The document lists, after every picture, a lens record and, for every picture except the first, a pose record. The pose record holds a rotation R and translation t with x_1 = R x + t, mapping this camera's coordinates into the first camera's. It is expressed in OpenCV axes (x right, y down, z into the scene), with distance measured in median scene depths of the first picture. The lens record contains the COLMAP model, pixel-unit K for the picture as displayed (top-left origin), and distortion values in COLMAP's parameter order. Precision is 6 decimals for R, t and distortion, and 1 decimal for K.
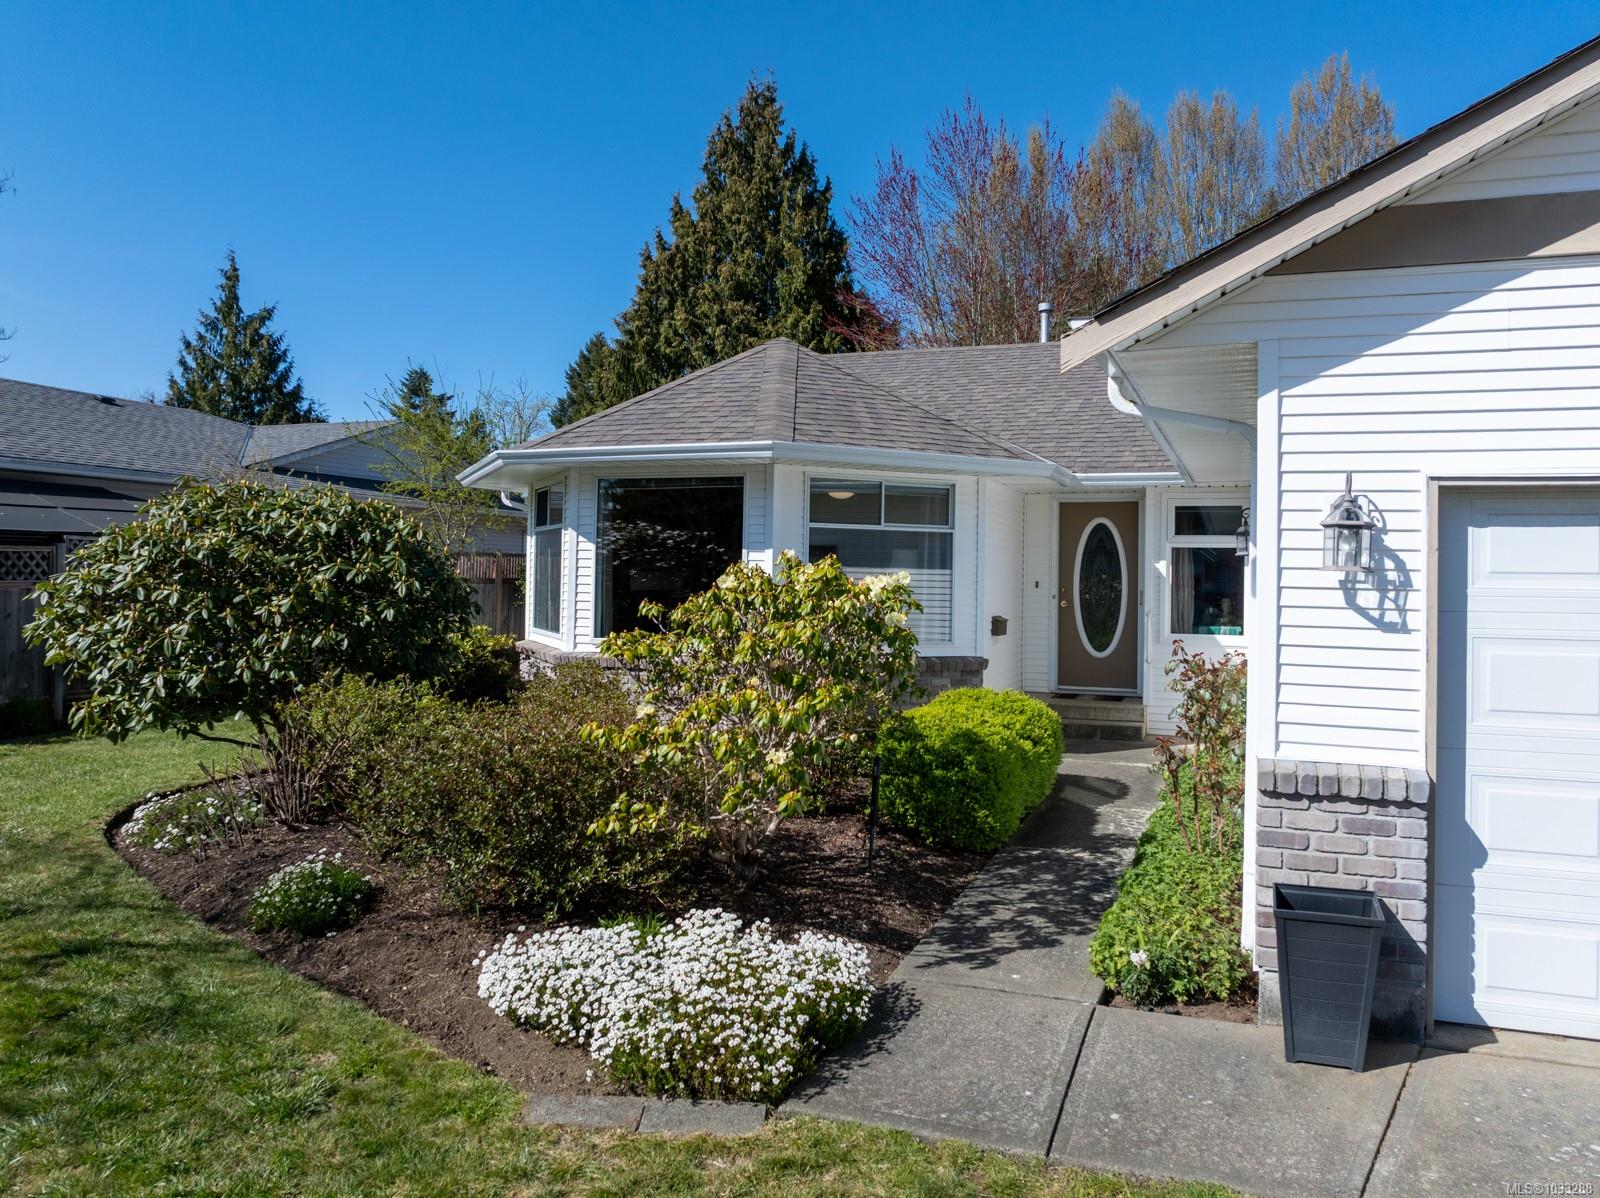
lens RADIAL K [[1152.5, 0, 826.3], [0, 1152.5, 565.7], [0, 0, 1]] dist [-0.038377, 0.000718]
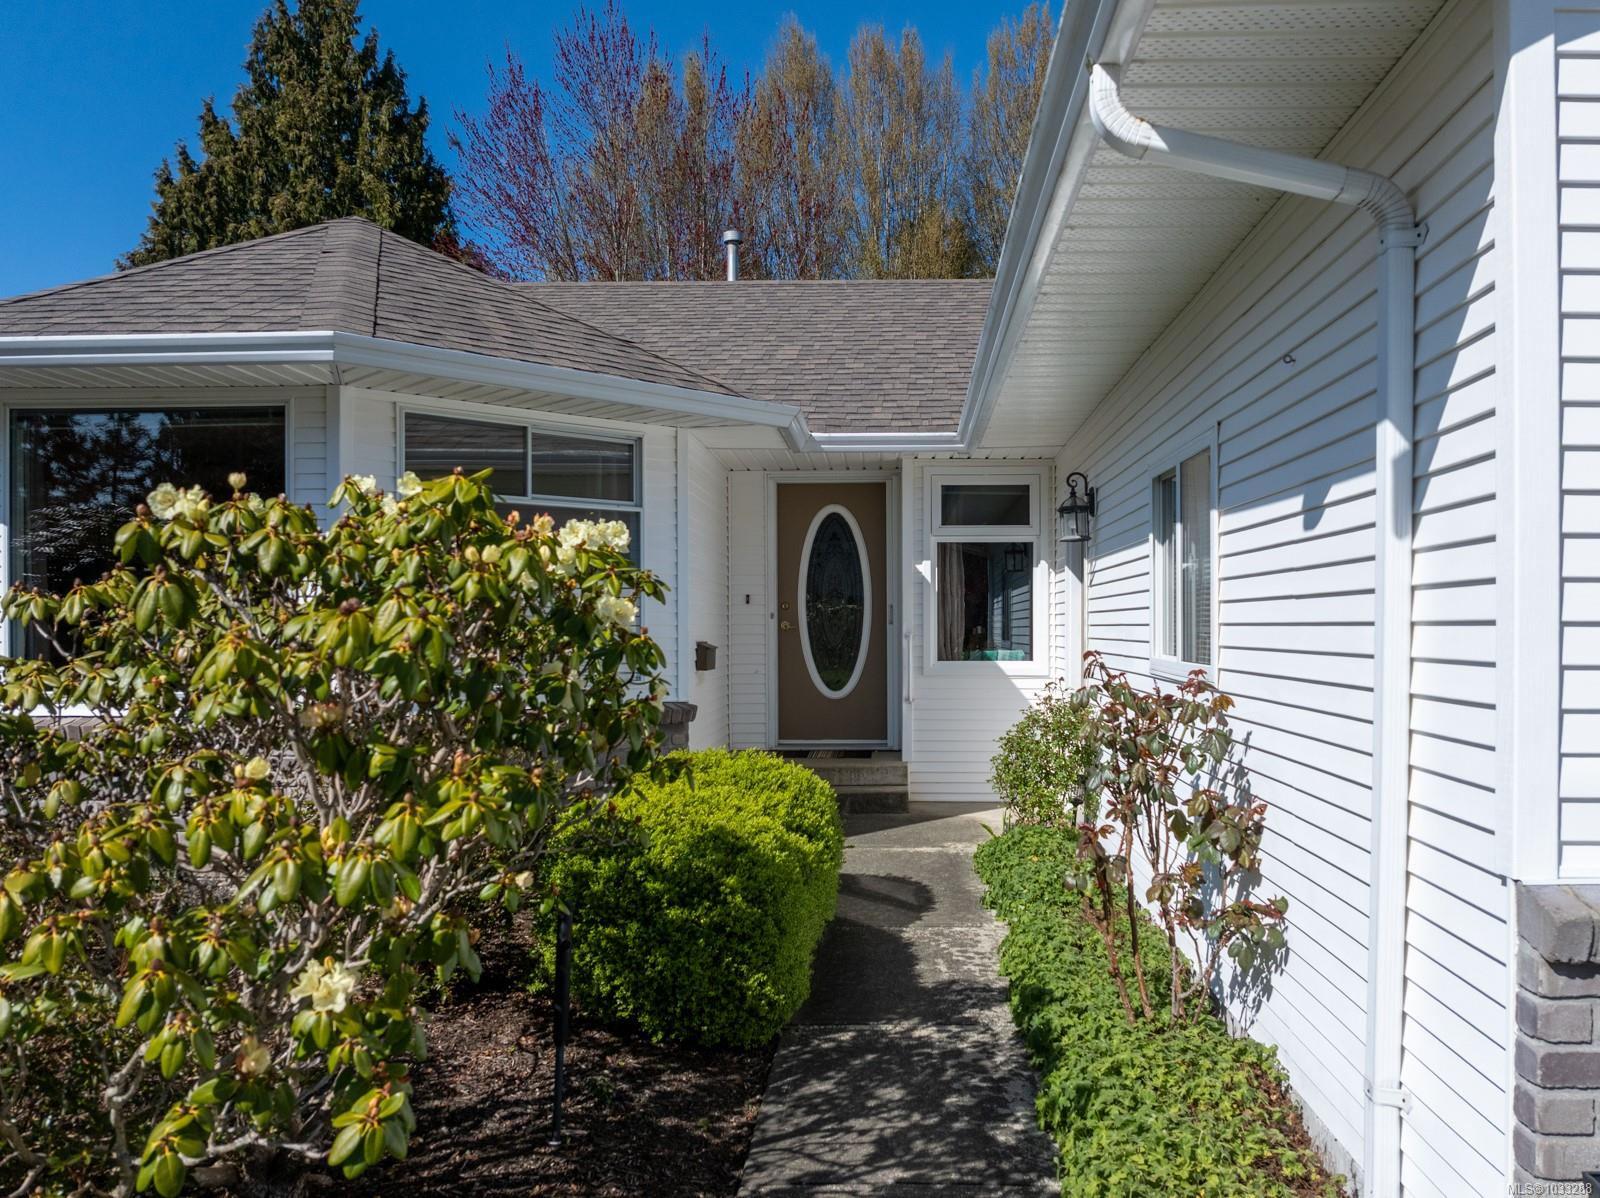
lens RADIAL K [[1284.0, 0, 874.4], [0, 1284.0, 651.9], [0, 0, 1]] dist [-0.041482, -0.000255]
pose [[0.943772, -0.023992, 0.329726, -0.007184], [0.012580, 0.999247, 0.036702, 0.035145], [-0.330358, -0.030490, 0.943363, 0.380401]]
